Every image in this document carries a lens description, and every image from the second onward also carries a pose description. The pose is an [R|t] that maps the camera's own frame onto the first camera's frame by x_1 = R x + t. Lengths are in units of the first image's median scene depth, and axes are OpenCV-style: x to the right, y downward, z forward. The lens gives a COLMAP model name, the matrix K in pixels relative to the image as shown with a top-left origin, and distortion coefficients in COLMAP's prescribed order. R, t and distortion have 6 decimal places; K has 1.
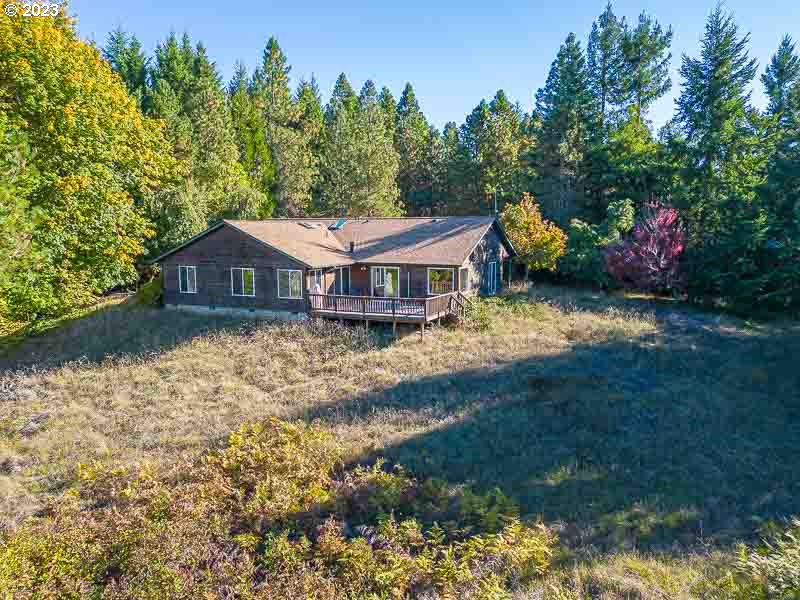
lens RADIAL K [[606.0, 0, 400.0], [0, 606.0, 300.0], [0, 0, 1]] dist [0.011069, 0.002197]
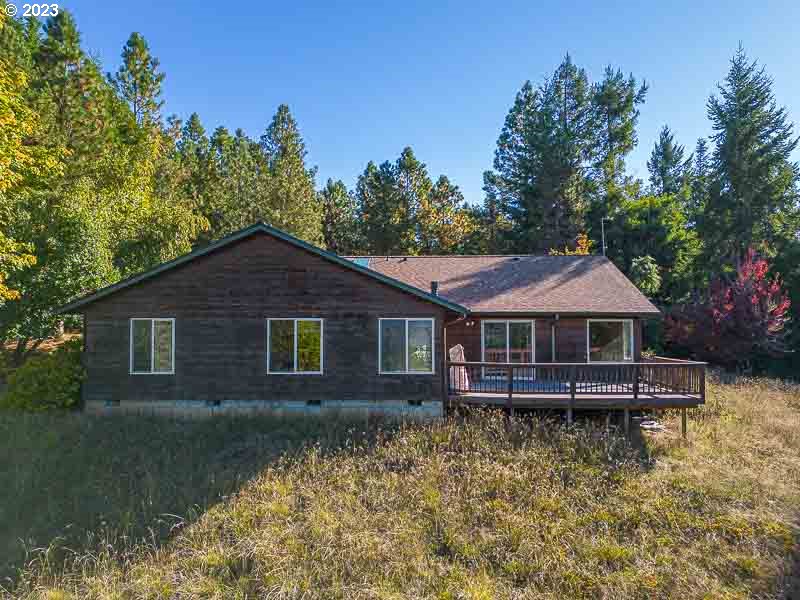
lens RADIAL K [[606.0, 0, 400.0], [0, 606.0, 300.0], [0, 0, 1]] dist [0.011069, 0.002197]
pose [[0.912051, 0.017147, 0.409718, -0.370313], [0.053579, 0.985578, -0.160518, 0.017312], [-0.406561, 0.168352, 0.897979, 0.487436]]
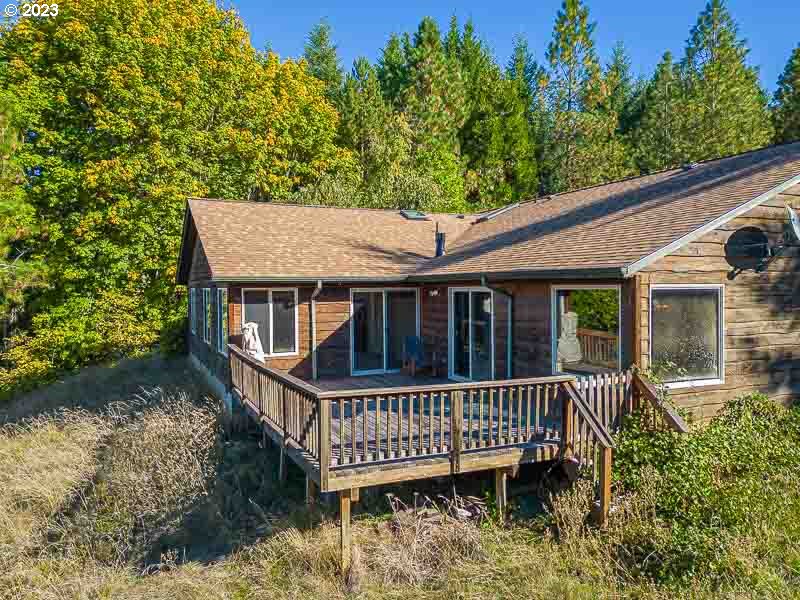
lens RADIAL K [[606.0, 0, 400.0], [0, 606.0, 300.0], [0, 0, 1]] dist [0.011069, 0.002197]
pose [[0.760116, 0.004457, -0.649772, 0.173097], [-0.074031, 0.994059, -0.079785, -0.015789], [0.645556, 0.108749, 0.755931, 0.699308]]
